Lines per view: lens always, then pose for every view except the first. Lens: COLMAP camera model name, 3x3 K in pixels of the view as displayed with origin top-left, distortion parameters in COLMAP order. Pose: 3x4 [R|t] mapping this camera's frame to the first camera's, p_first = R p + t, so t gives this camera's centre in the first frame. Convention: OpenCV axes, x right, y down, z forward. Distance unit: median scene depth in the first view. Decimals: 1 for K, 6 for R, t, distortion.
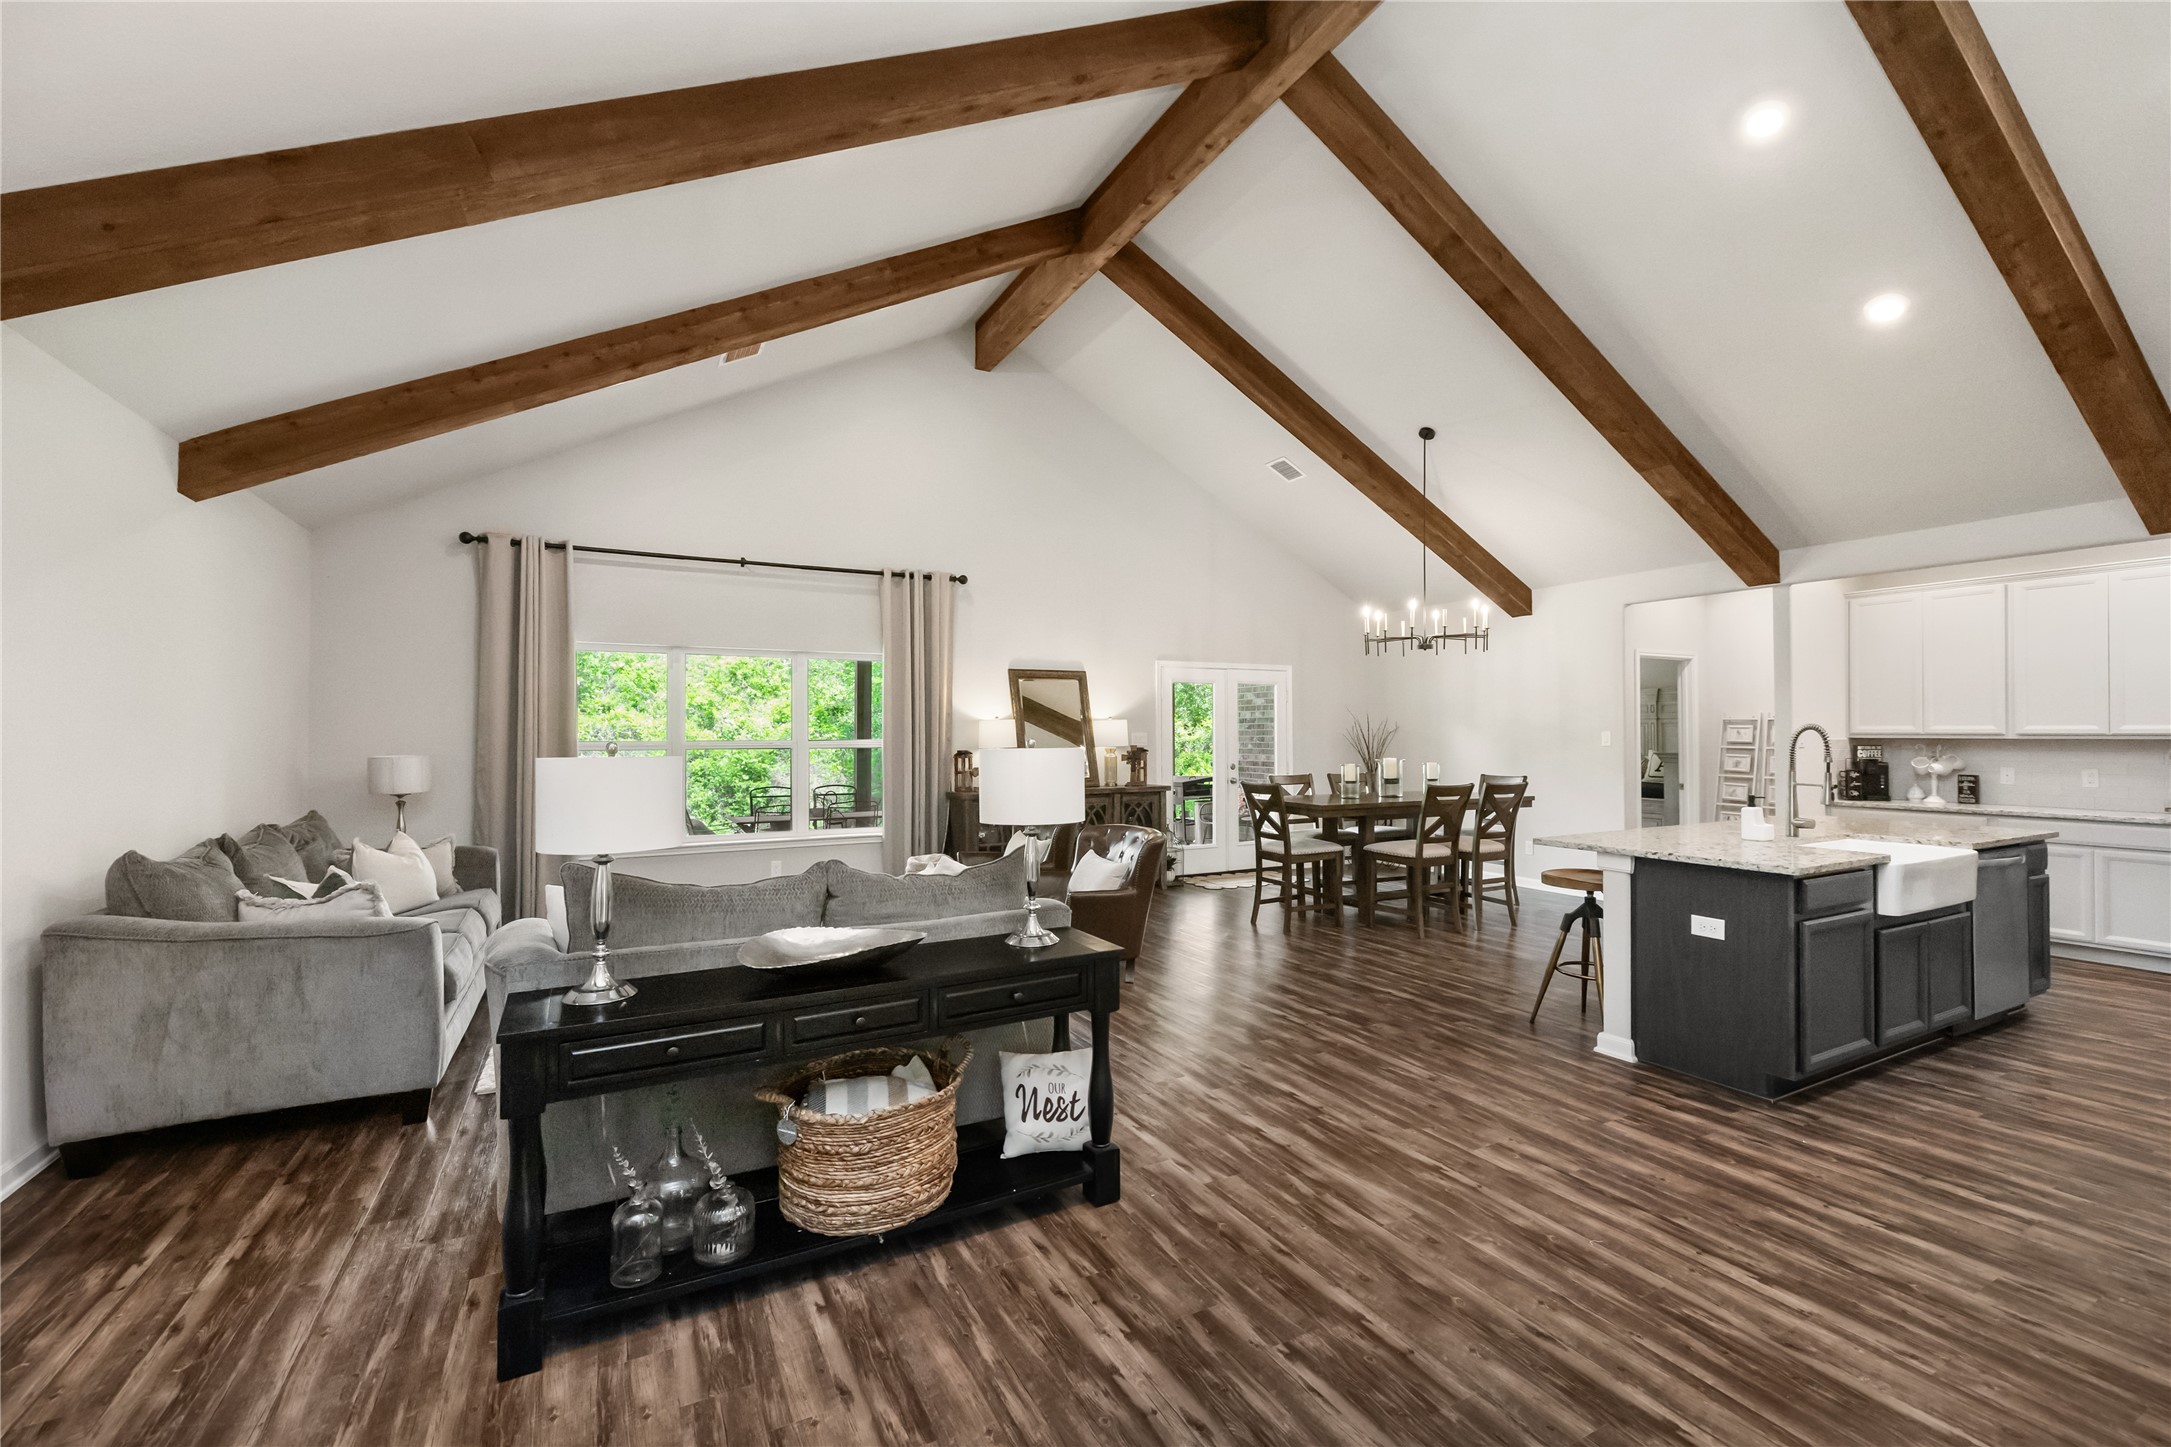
lens RADIAL K [[915.3, 0, 1088.0], [0, 915.3, 722.5], [0, 0, 1]] dist [-0.000654, 0.000683]
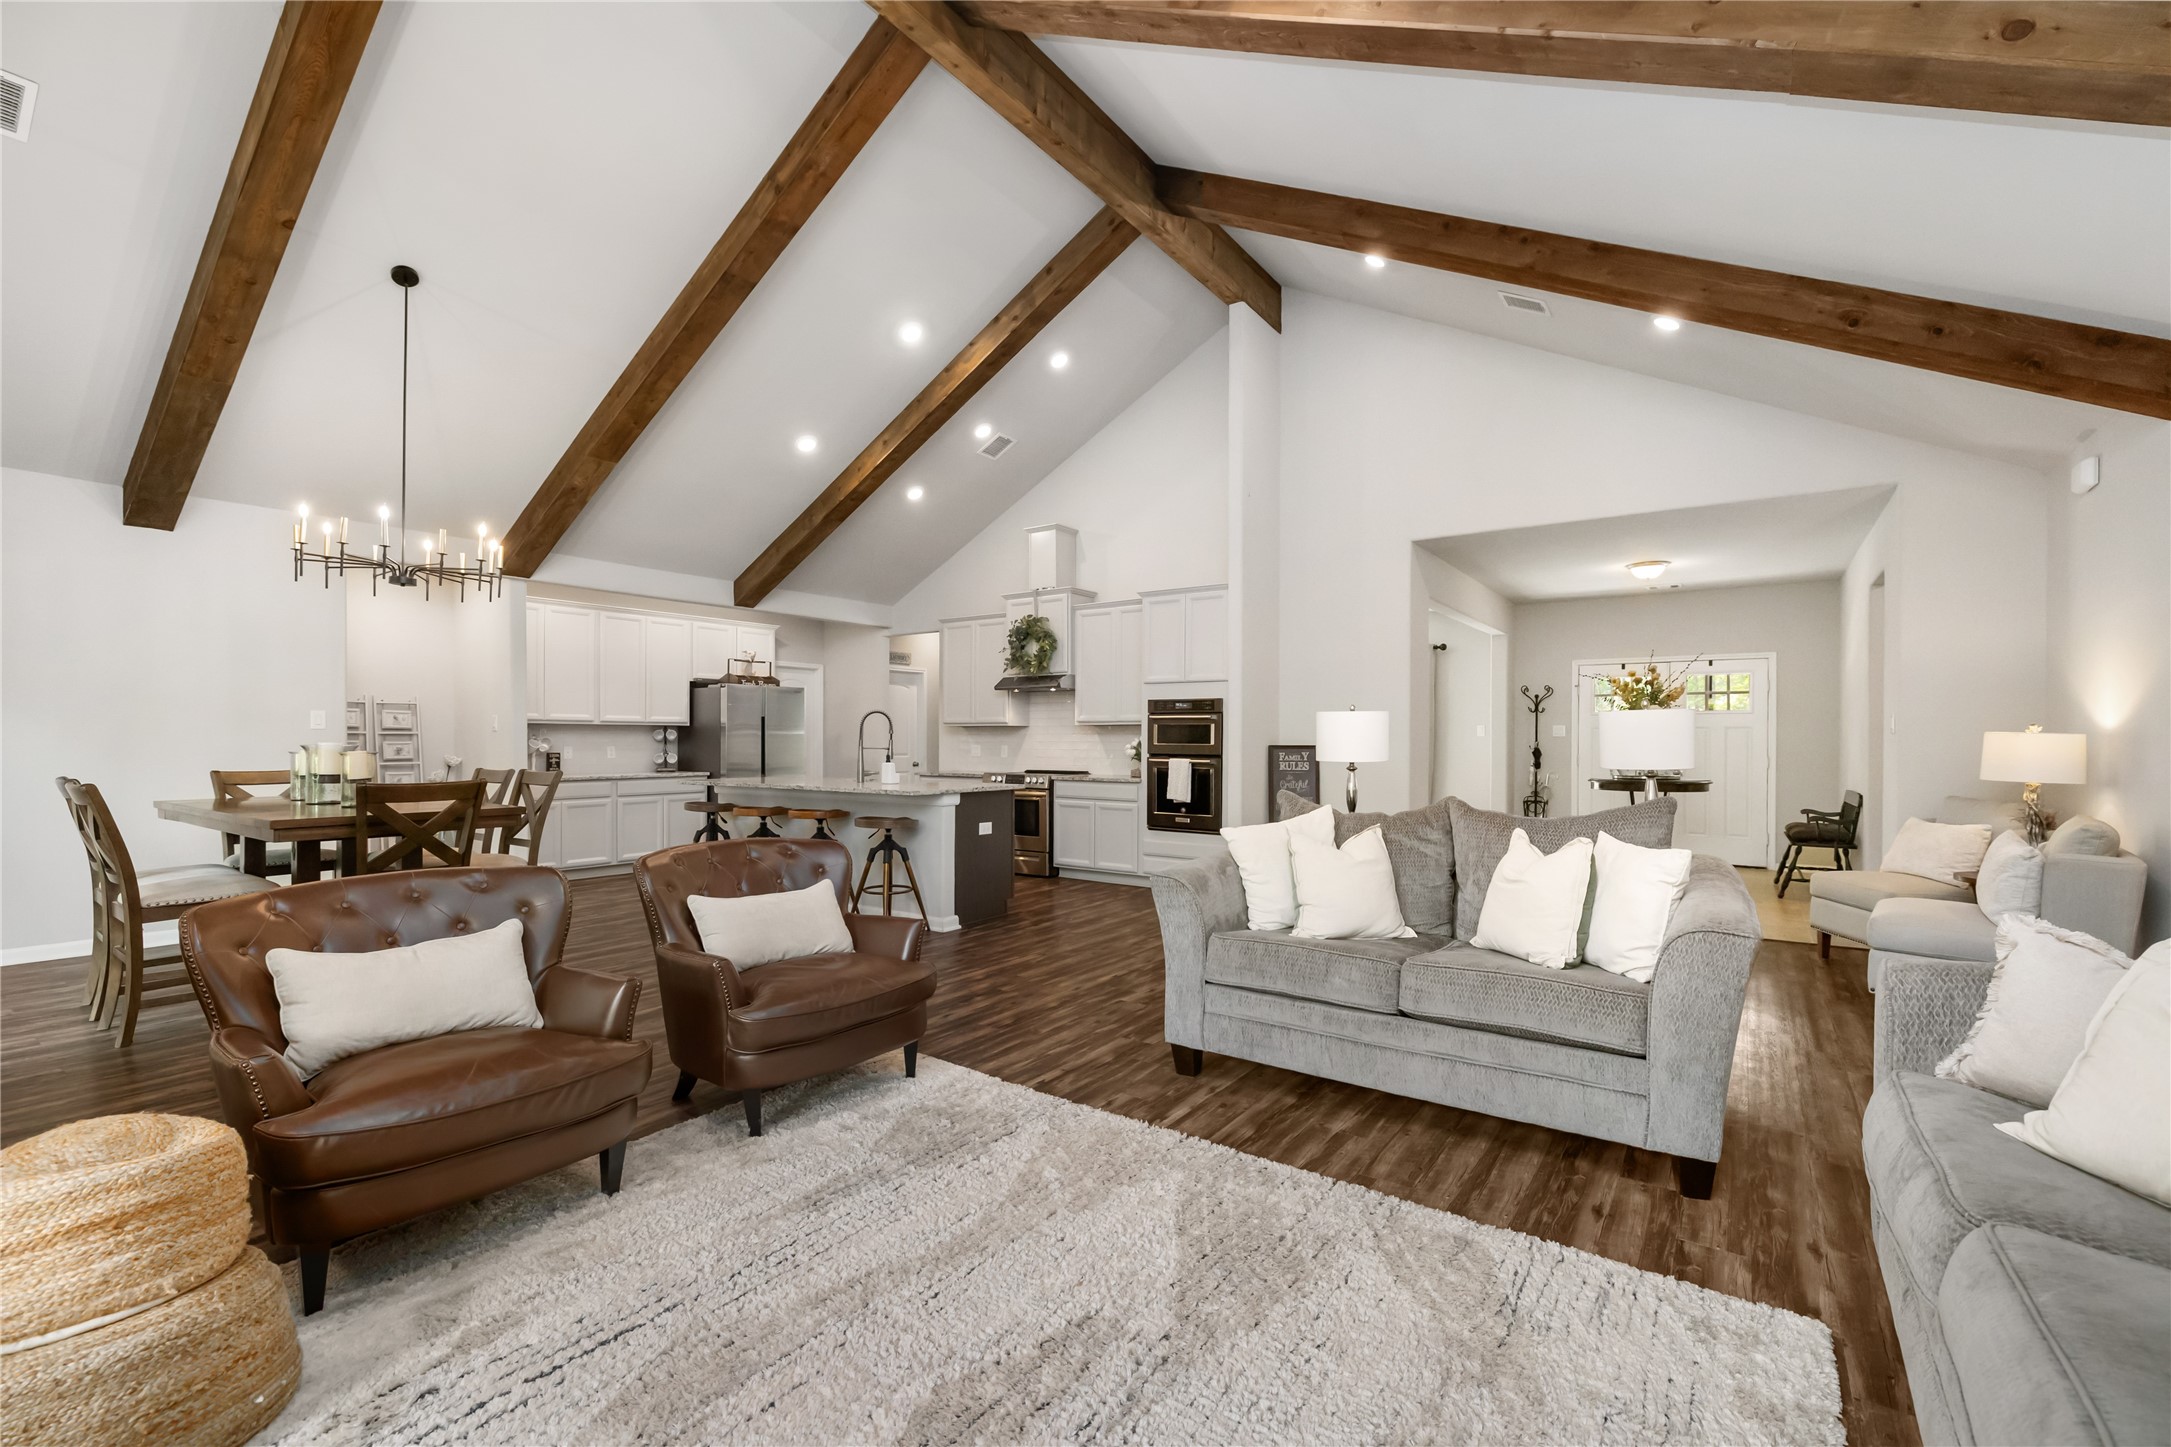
lens RADIAL K [[927.6, 0, 1093.1], [0, 927.6, 744.2], [0, 0, 1]] dist [0.000171, 0.000123]
pose [[-0.452486, -0.003542, 0.891764, -0.521611], [-0.011252, 0.999935, -0.001738, 0.038556], [-0.891700, -0.010821, -0.452497, 0.889263]]
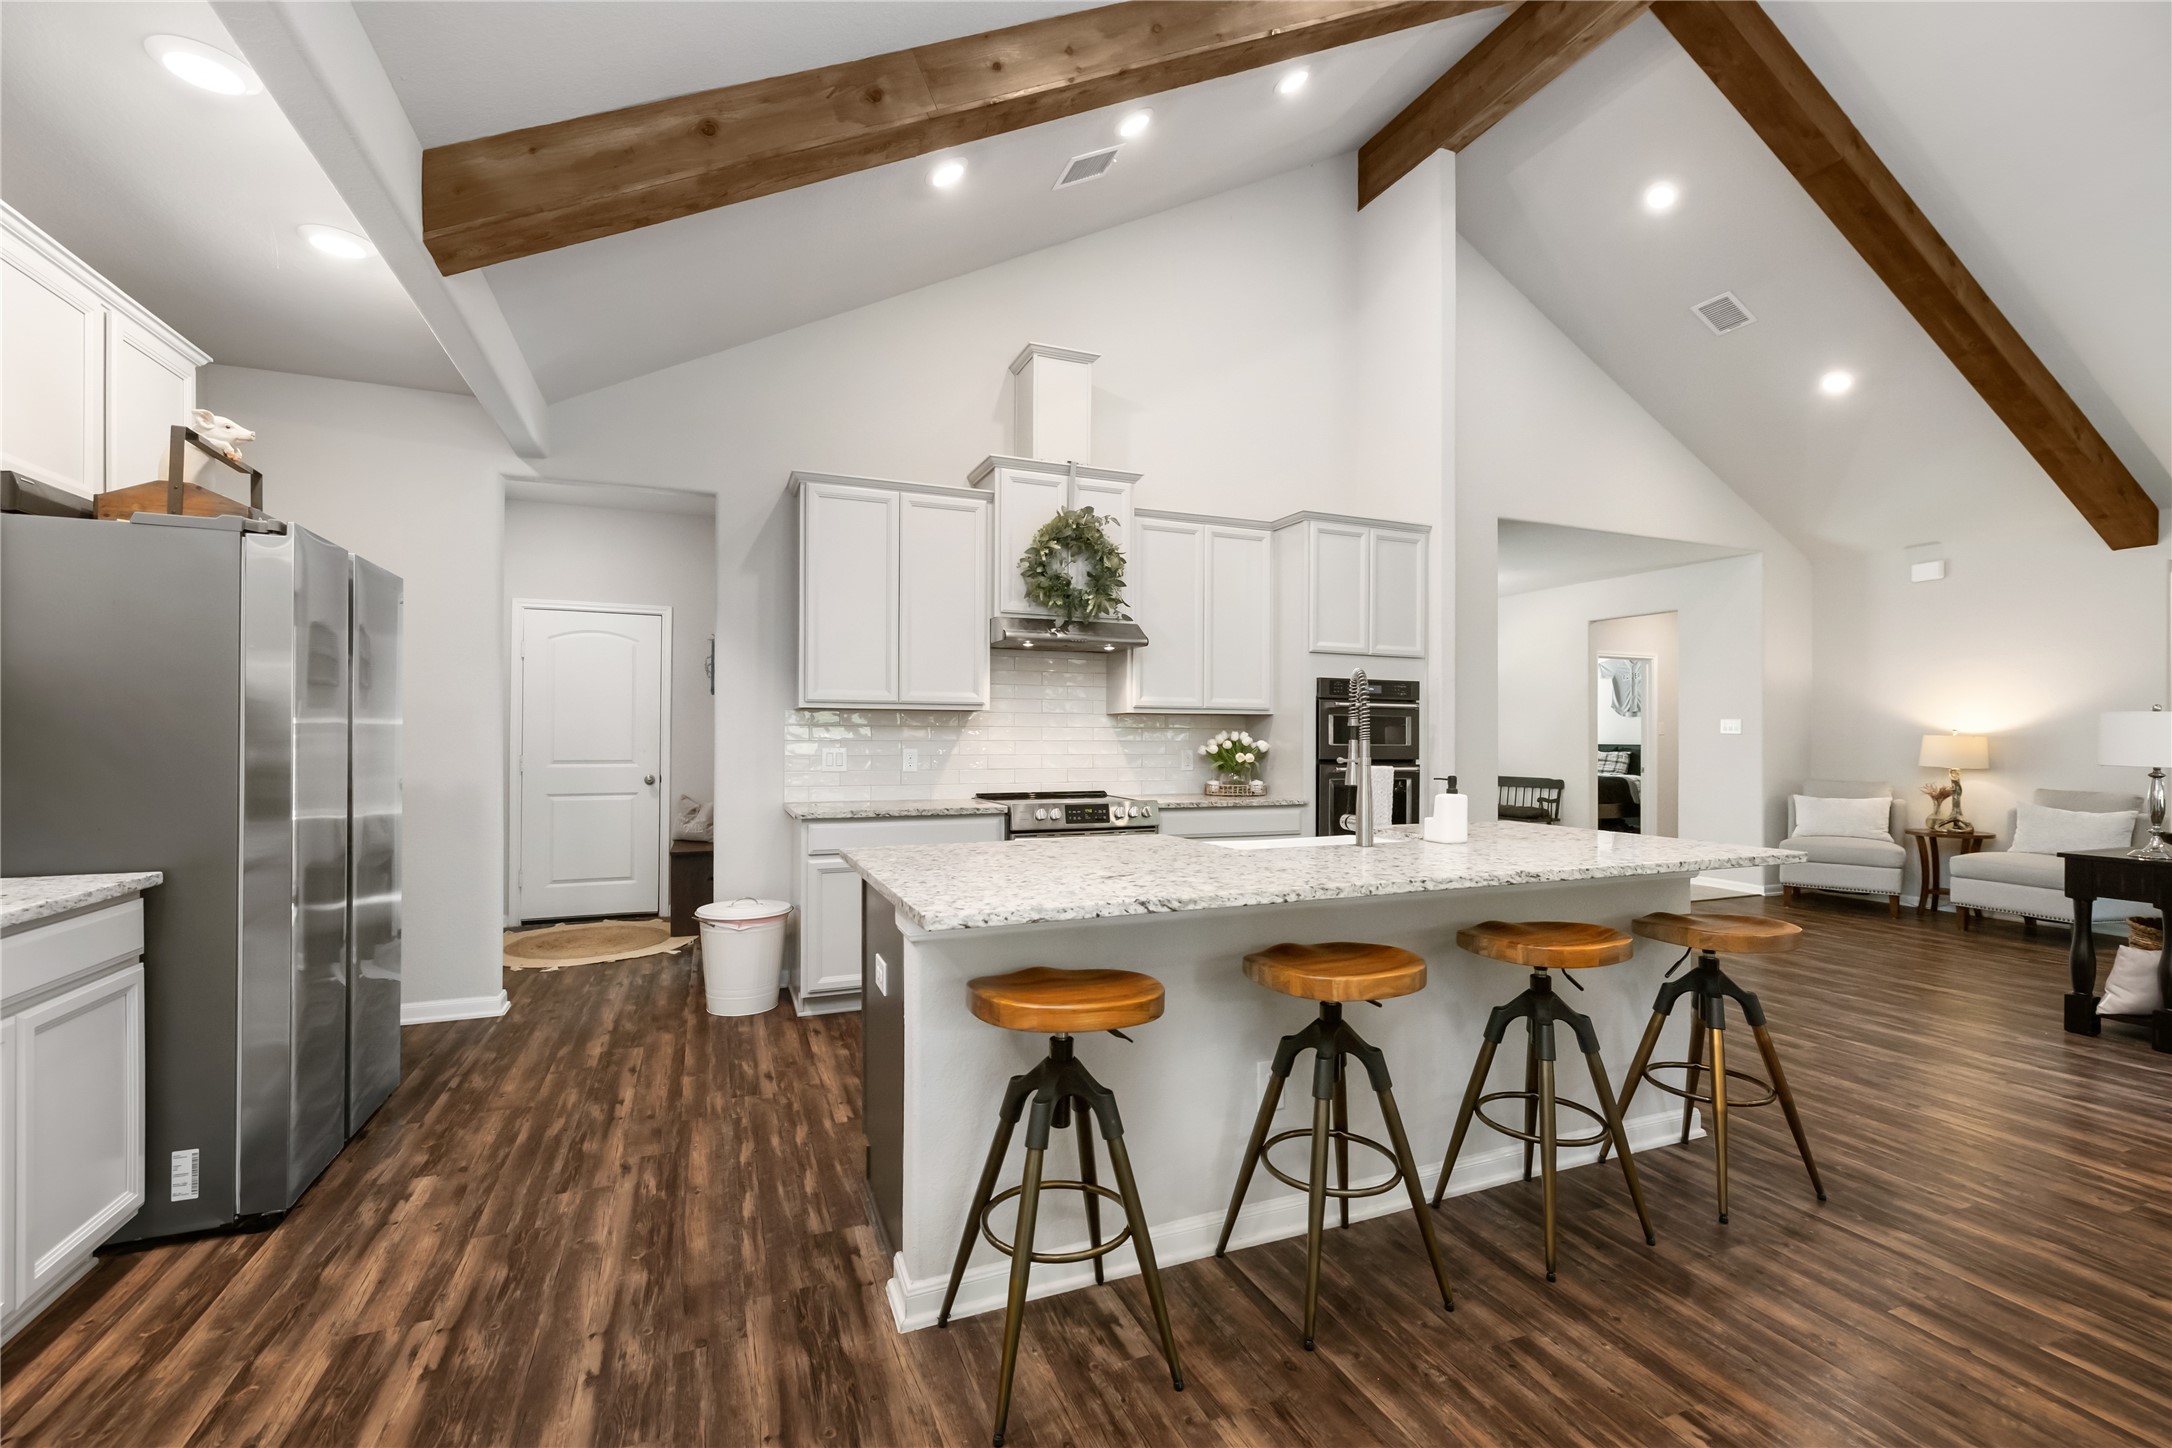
lens RADIAL K [[923.2, 0, 1093.3], [0, 923.2, 735.7], [0, 0, 1]] dist [-0.002198, -0.000530]
pose [[-0.995793, -0.002964, 0.091585, 0.586940], [-0.004047, 0.999924, -0.011642, 0.037706], [-0.091543, -0.011964, -0.995729, 1.074400]]
